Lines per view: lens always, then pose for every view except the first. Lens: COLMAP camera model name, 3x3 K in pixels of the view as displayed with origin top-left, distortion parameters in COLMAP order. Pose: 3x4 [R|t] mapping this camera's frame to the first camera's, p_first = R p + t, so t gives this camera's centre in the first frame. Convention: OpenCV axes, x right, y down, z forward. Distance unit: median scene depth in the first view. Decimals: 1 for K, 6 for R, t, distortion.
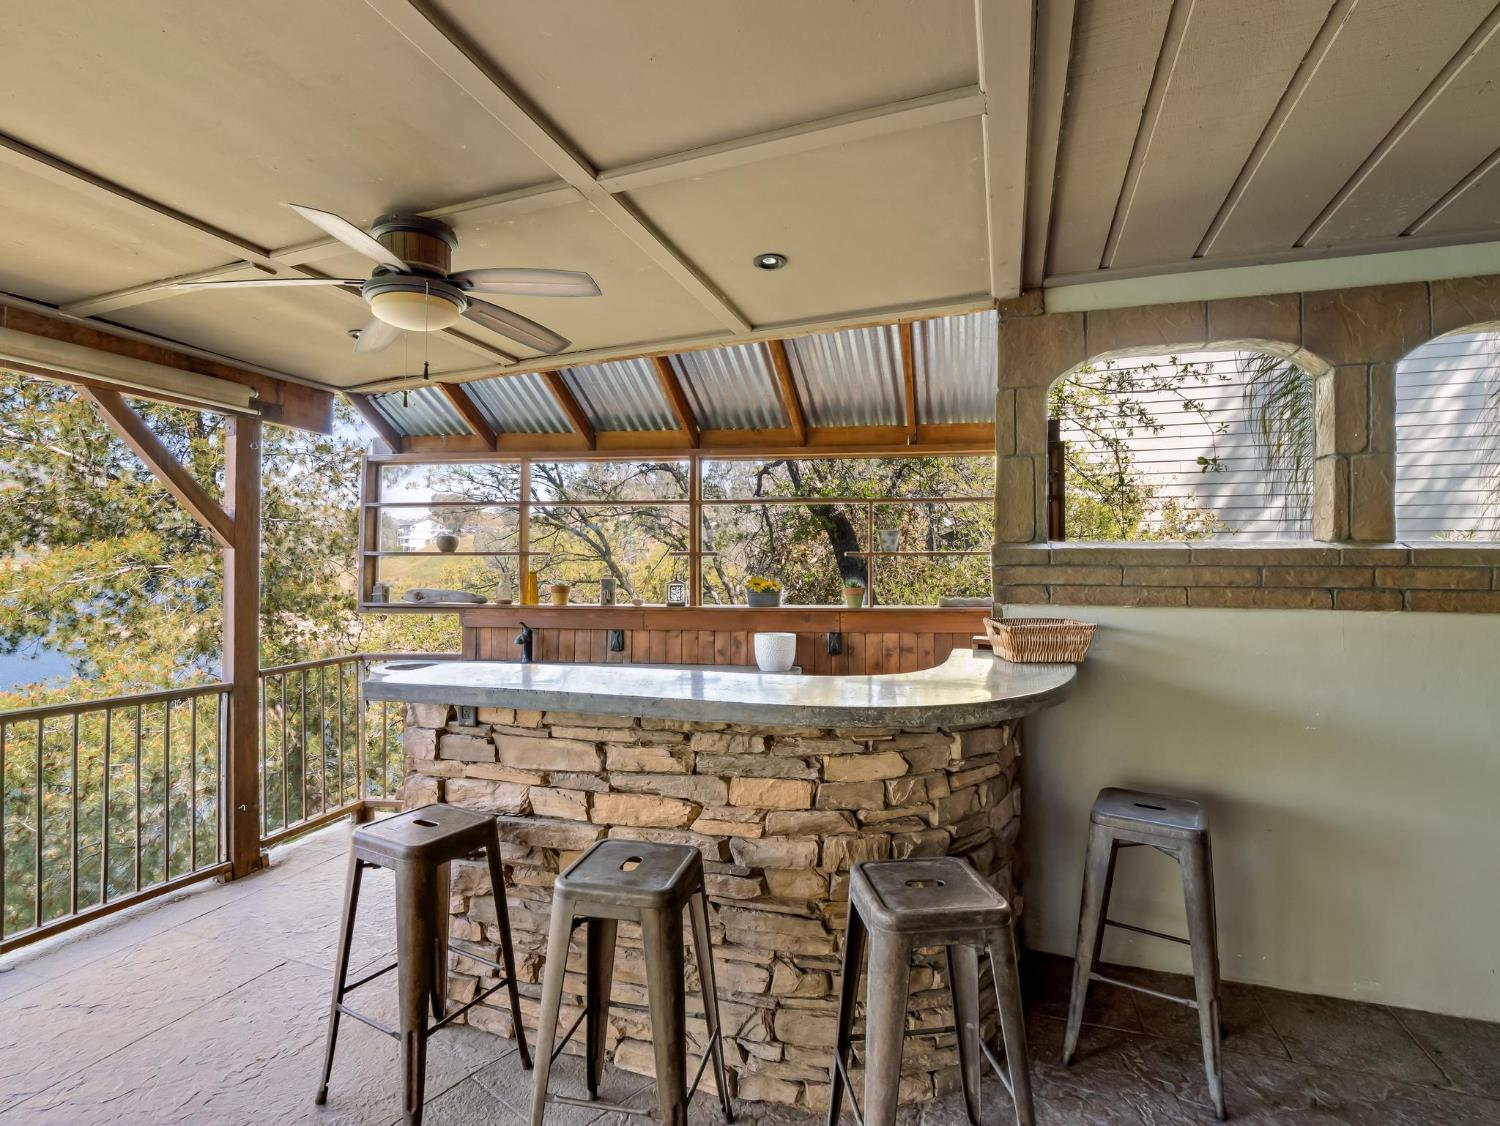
lens RADIAL K [[722.8, 0, 744.2], [0, 722.8, 563.4], [0, 0, 1]] dist [-0.015852, -0.000042]
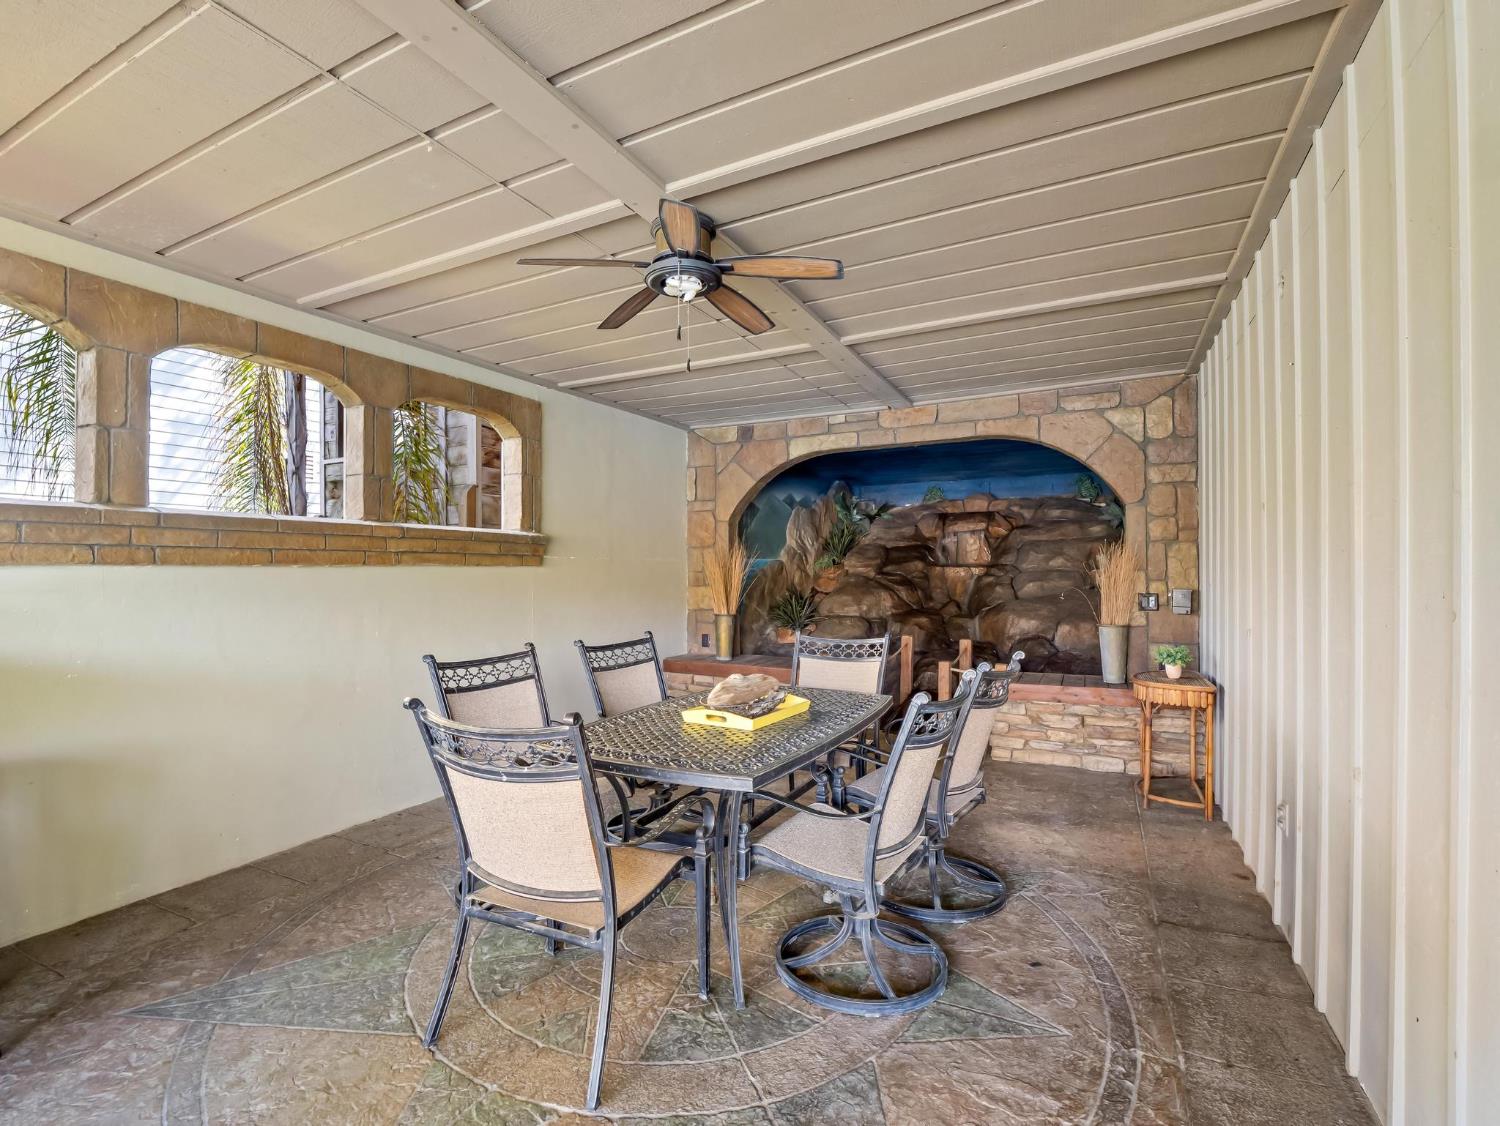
lens RADIAL K [[722.8, 0, 744.2], [0, 722.8, 563.4], [0, 0, 1]] dist [-0.015852, -0.000042]
pose [[0.121019, 0.004587, 0.992640, -0.148665], [-0.002172, 0.999988, -0.004356, 0.065678], [-0.992648, -0.001629, 0.121027, -0.131133]]
